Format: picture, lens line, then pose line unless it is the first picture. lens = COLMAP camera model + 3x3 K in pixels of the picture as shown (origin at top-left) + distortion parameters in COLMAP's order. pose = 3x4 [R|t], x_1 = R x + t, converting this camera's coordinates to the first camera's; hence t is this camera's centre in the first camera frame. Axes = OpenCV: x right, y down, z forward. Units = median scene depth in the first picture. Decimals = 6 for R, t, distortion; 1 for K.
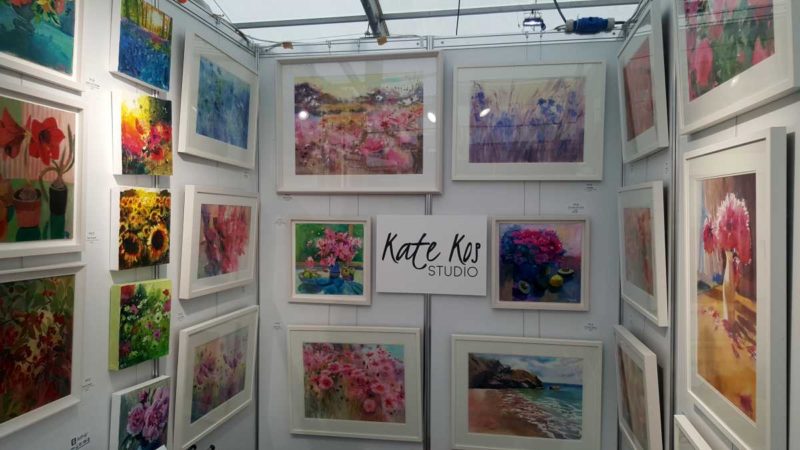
lens RADIAL K [[580.9, 0, 395.5], [0, 580.9, 219.8], [0, 0, 1]] dist [0.040151, -0.059222]
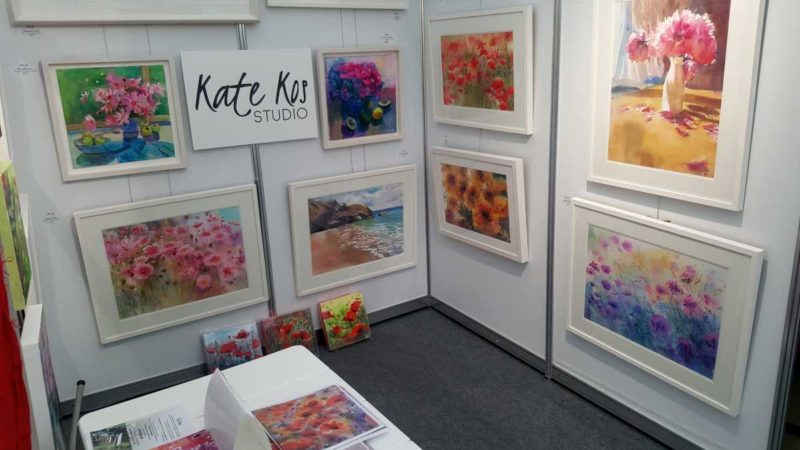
lens RADIAL K [[580.9, 0, 401.7], [0, 580.9, 225.0], [0, 0, 1]] dist [0.040151, -0.059222]
pose [[0.725223, -0.222147, 0.651692, -0.386609], [0.045509, 0.959916, 0.276570, 0.011524], [-0.687008, -0.170918, 0.706262, 0.203237]]
